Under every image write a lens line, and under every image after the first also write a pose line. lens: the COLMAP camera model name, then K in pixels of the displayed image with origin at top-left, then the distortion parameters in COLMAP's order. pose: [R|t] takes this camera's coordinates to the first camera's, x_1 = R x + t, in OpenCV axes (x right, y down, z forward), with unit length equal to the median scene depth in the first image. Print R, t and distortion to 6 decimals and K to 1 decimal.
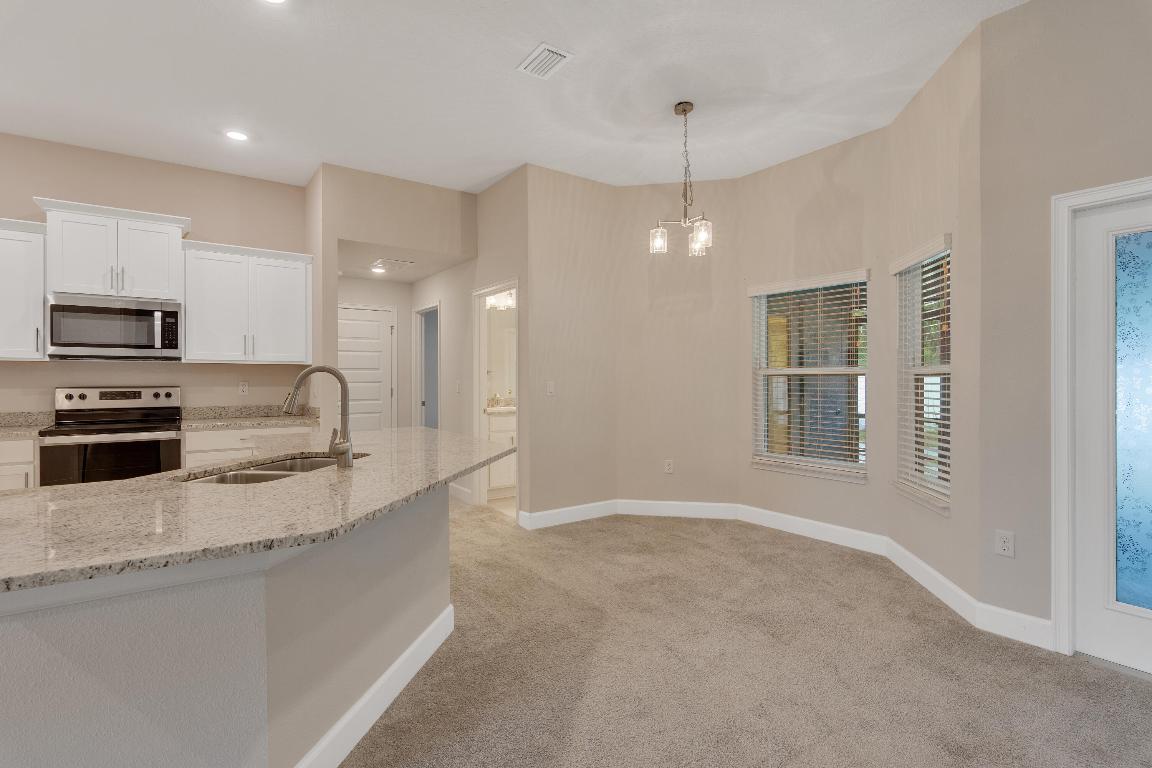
lens RADIAL K [[514.5, 0, 576.2], [0, 514.5, 376.0], [0, 0, 1]] dist [0.019876, 0.000007]
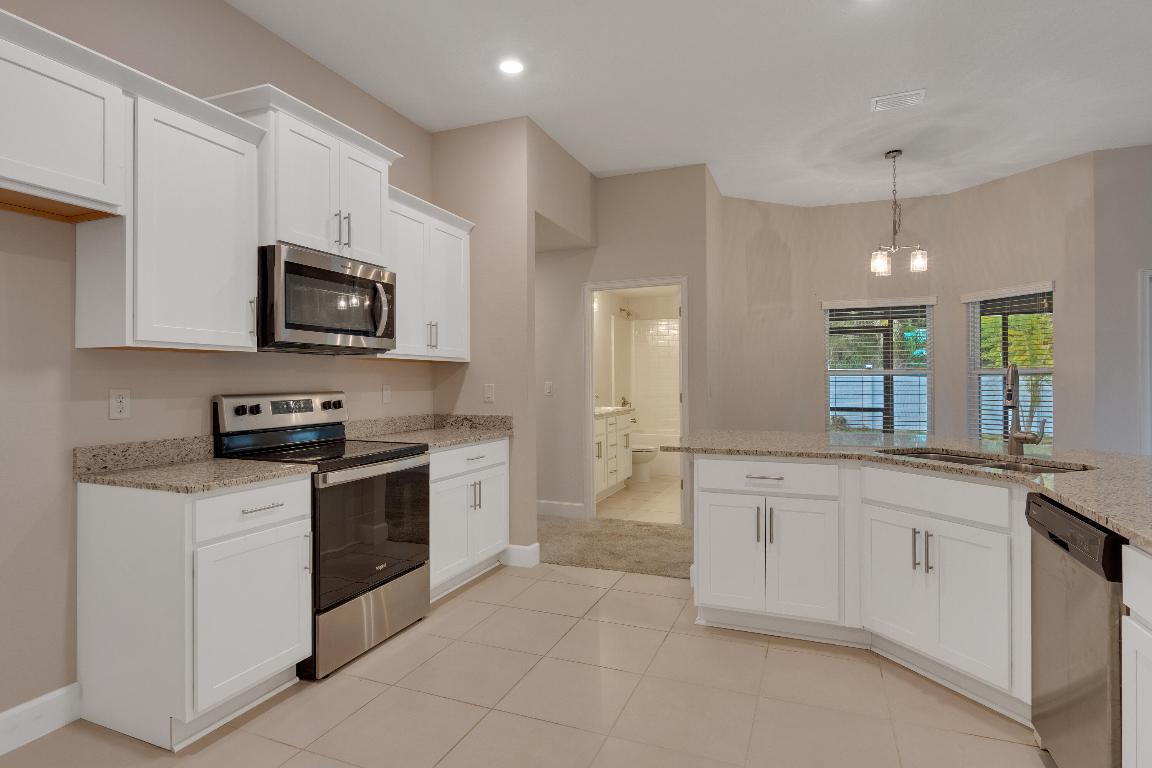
lens RADIAL K [[563.4, 0, 576.0], [0, 563.4, 384.0], [0, 0, 1]] dist [0.000921, 0.000165]
pose [[0.856445, -0.007555, 0.516182, -0.976136], [0.008967, 0.999960, -0.000243, 0.012341], [-0.516160, 0.004837, 0.856479, 0.227500]]
